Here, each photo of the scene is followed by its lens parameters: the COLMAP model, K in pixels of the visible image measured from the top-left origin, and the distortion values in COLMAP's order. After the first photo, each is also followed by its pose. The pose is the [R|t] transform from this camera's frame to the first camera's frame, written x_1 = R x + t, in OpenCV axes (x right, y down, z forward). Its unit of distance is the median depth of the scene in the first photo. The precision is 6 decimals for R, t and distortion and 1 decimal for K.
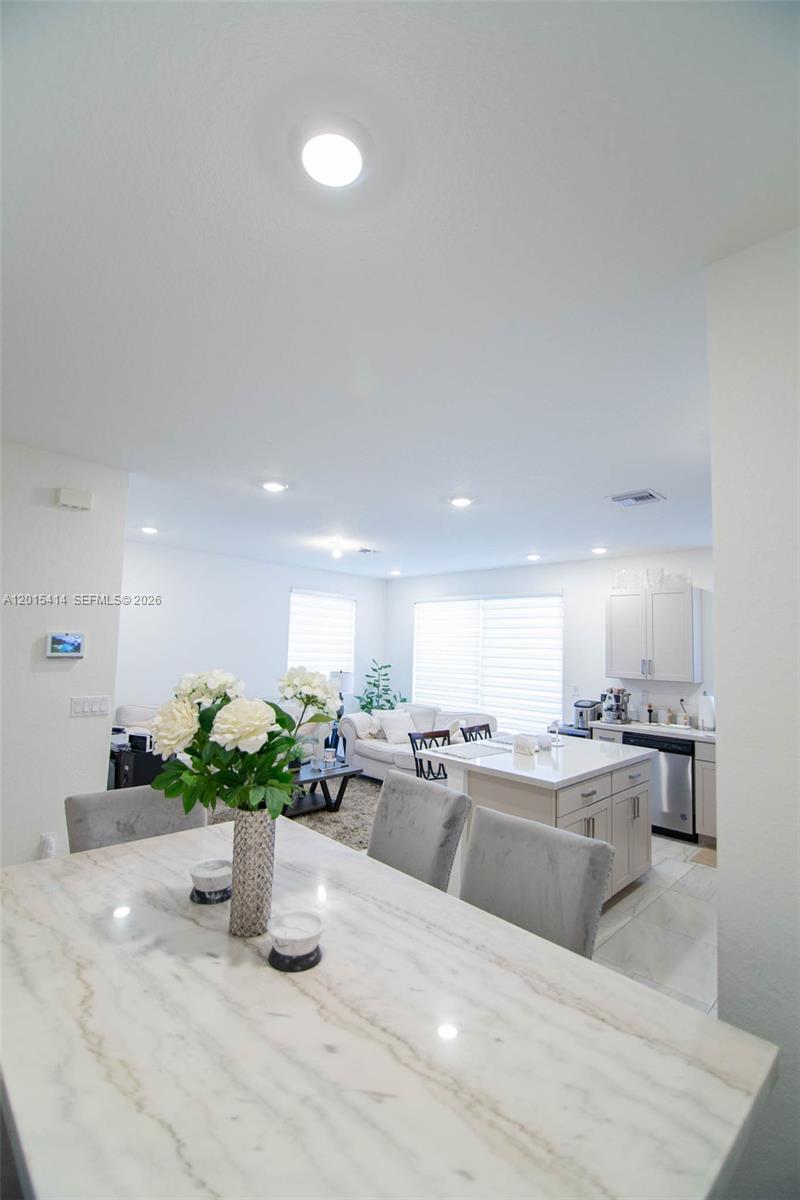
lens RADIAL K [[539.7, 0, 398.2], [0, 539.7, 599.6], [0, 0, 1]] dist [-0.011001, -0.008174]
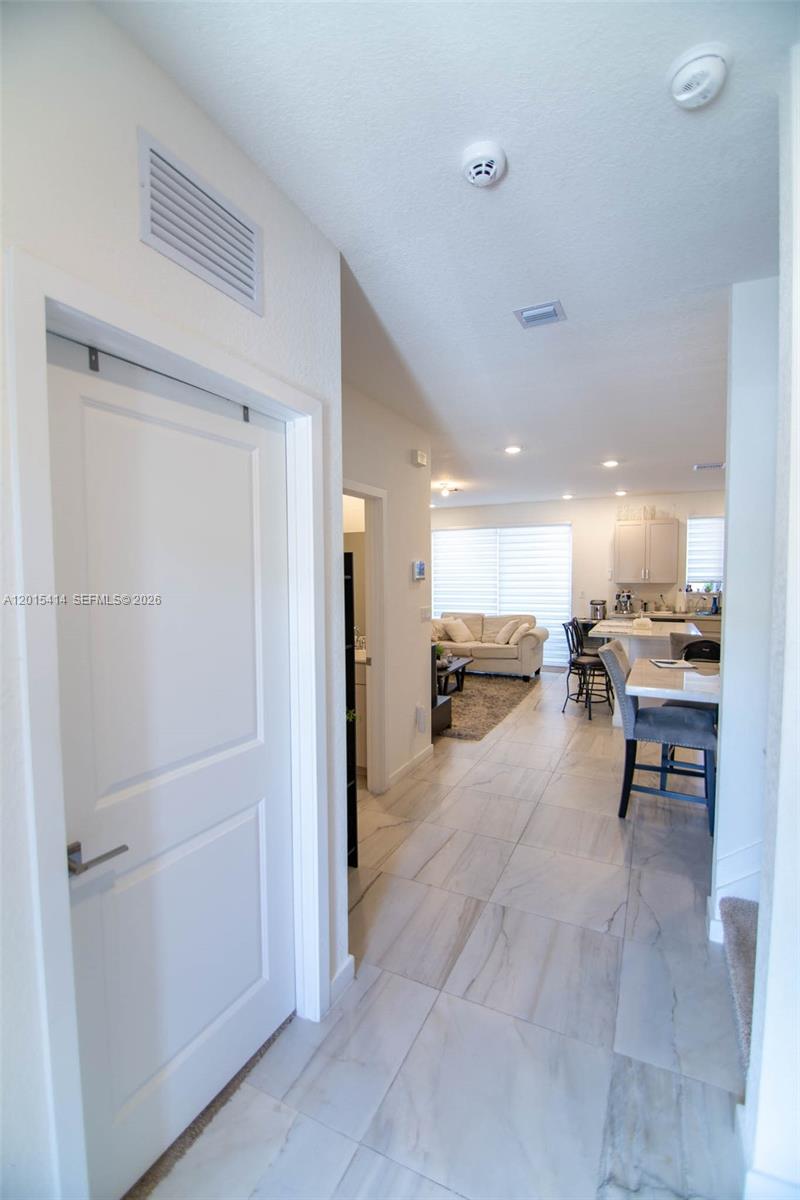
lens RADIAL K [[539.7, 0, 384.3], [0, 539.7, 602.8], [0, 0, 1]] dist [-0.011001, -0.008174]
pose [[0.942907, -0.055502, 0.328399, -2.323412], [0.007142, 0.989160, 0.146668, -0.063478], [-0.332980, -0.135949, 0.933082, -0.491352]]
